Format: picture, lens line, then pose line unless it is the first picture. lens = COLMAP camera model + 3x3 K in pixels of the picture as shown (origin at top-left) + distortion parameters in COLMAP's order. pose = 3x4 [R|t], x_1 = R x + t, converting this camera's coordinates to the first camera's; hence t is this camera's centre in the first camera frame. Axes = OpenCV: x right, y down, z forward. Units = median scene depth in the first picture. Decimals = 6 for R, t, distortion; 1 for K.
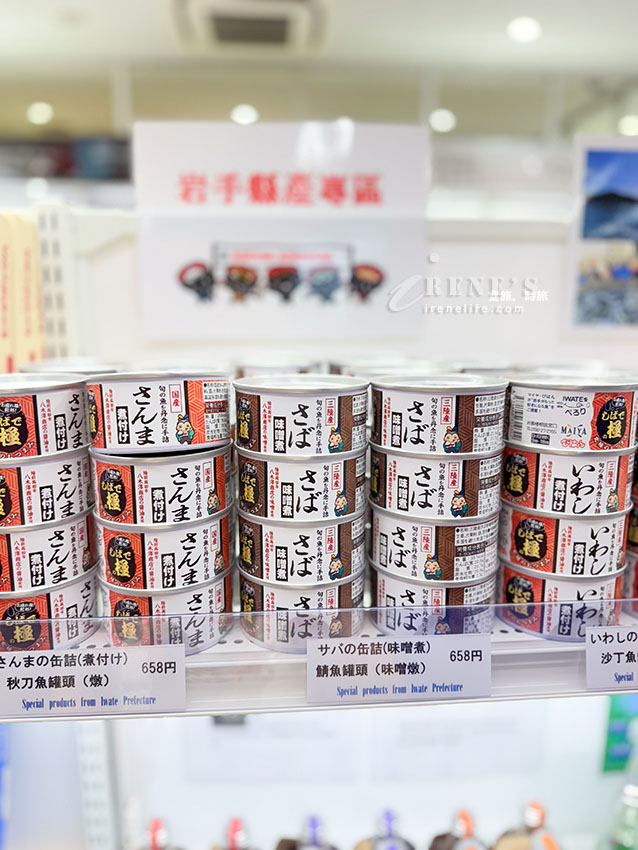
lens RADIAL K [[597.1, 0, 319.9], [0, 597.1, 427.2], [0, 0, 1]] dist [0.014834, -0.023135]
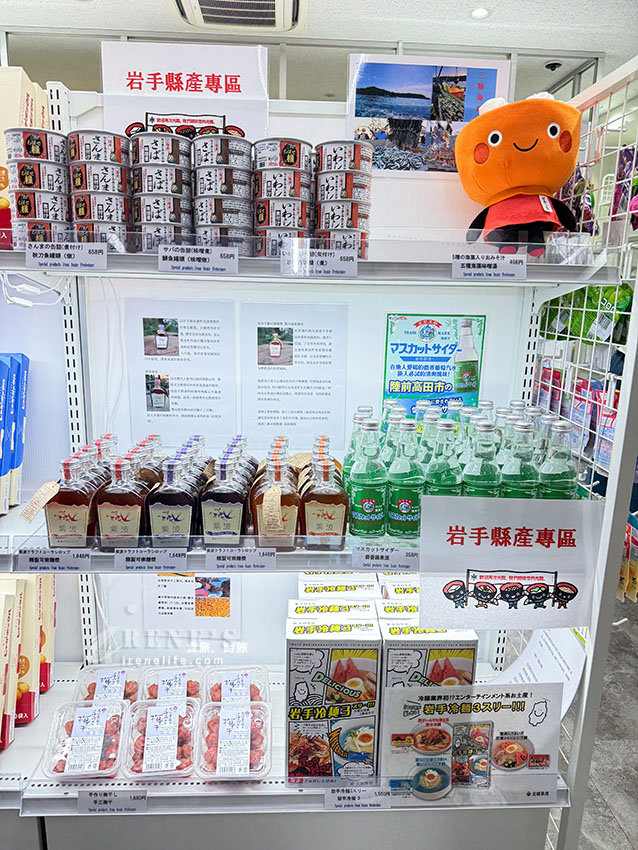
lens RADIAL K [[597.1, 0, 319.9], [0, 597.1, 423.2], [0, 0, 1]] dist [0.014834, -0.023135]
pose [[0.999724, 0.021931, -0.008474, 0.649715], [-0.021856, 0.999722, 0.008854, 1.022162], [0.008665, -0.008667, 0.999925, -1.365639]]
